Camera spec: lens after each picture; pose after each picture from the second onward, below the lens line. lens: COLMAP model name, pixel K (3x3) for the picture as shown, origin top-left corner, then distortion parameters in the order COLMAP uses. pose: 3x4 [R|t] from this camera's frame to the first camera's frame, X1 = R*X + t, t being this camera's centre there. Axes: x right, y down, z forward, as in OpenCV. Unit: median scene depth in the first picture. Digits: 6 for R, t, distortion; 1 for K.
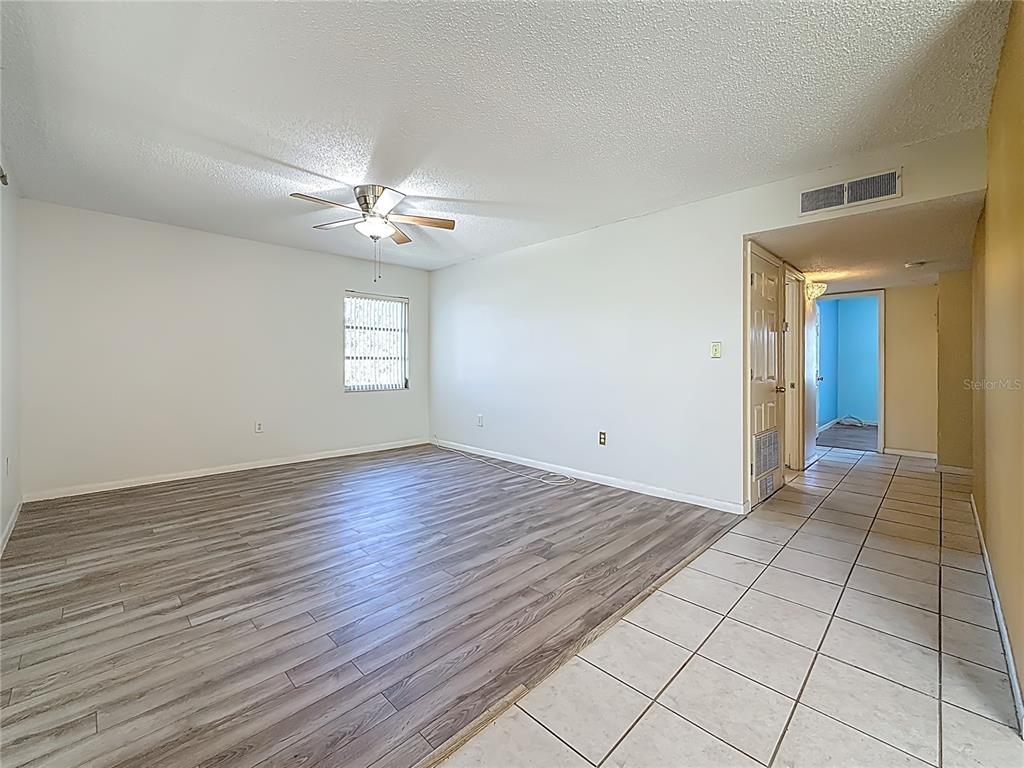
lens RADIAL K [[428.7, 0, 512.5], [0, 428.7, 363.6], [0, 0, 1]] dist [-0.000123, 0.000307]
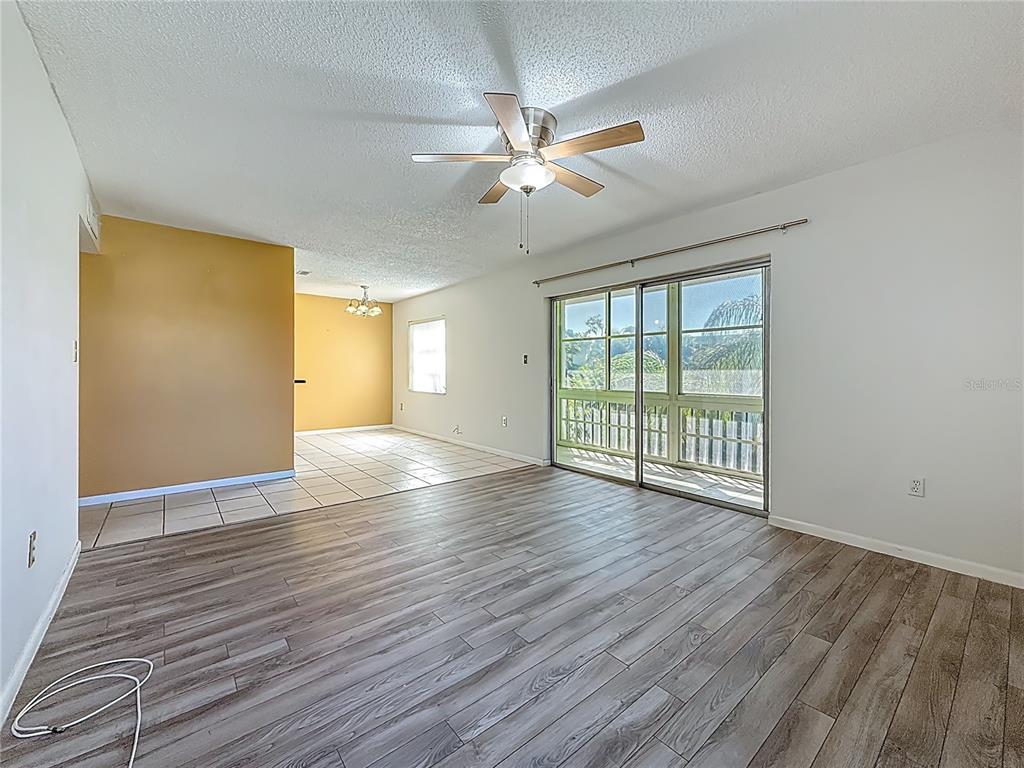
lens RADIAL K [[420.2, 0, 513.5], [0, 420.2, 366.0], [0, 0, 1]] dist [-0.009542, 0.000217]
pose [[-0.995754, -0.000304, 0.092049, -0.372133], [-0.001557, 0.999907, -0.013539, 0.003573], [-0.092037, -0.013625, -0.995662, 1.739409]]
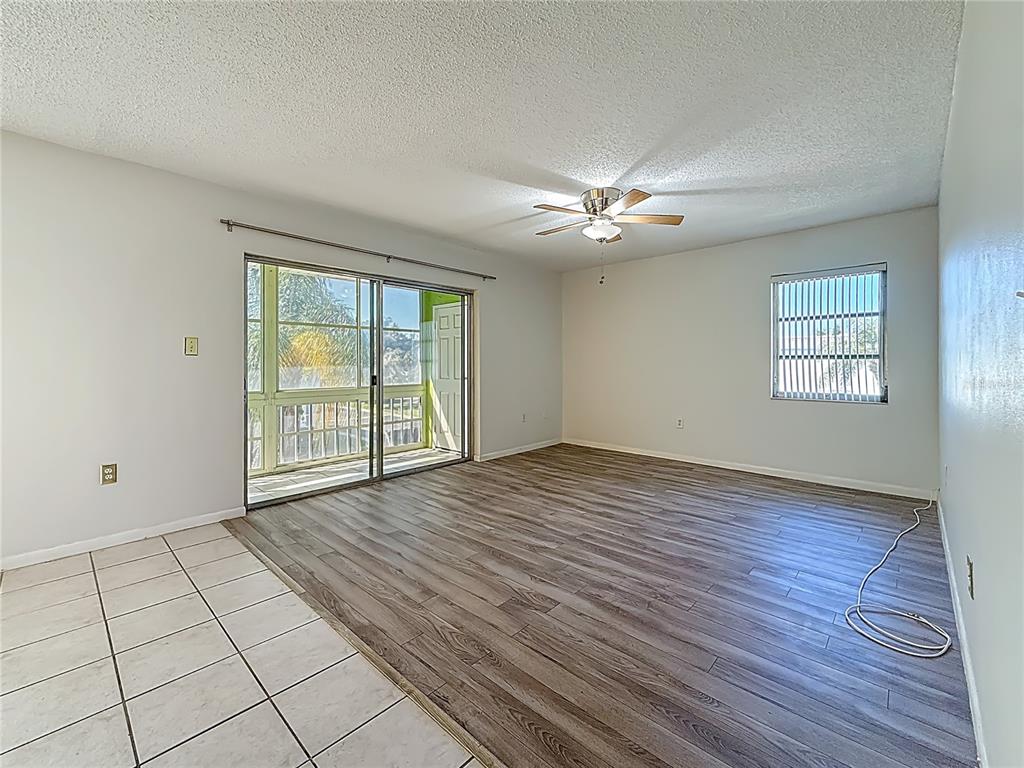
lens RADIAL K [[428.7, 0, 512.5], [0, 428.7, 363.6], [0, 0, 1]] dist [-0.000123, 0.000307]
pose [[0.037098, -0.003118, -0.999307, 0.702395], [0.002753, 0.999992, -0.003018, -0.001787], [0.999308, -0.002639, 0.037107, 0.779304]]
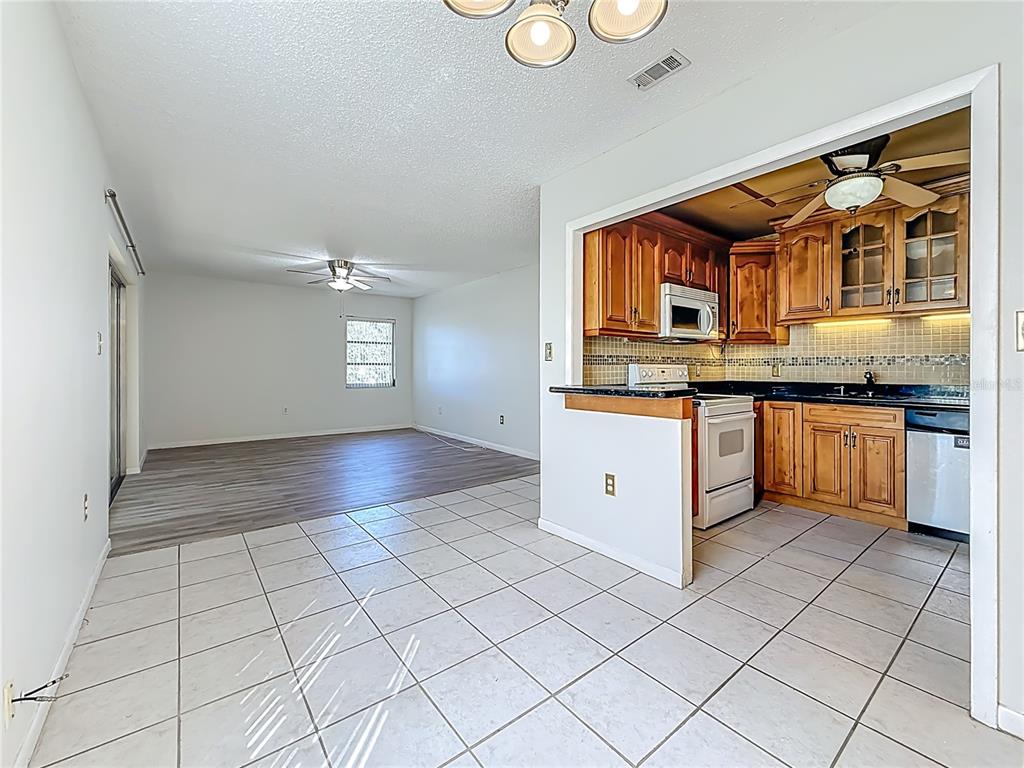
lens RADIAL K [[420.2, 0, 513.5], [0, 420.2, 366.0], [0, 0, 1]] dist [-0.009542, 0.000217]
pose [[0.993523, 0.001553, -0.113617, 0.535056], [-0.002105, 0.999987, -0.004743, -0.000906], [0.113608, 0.004951, 0.993513, -0.530491]]
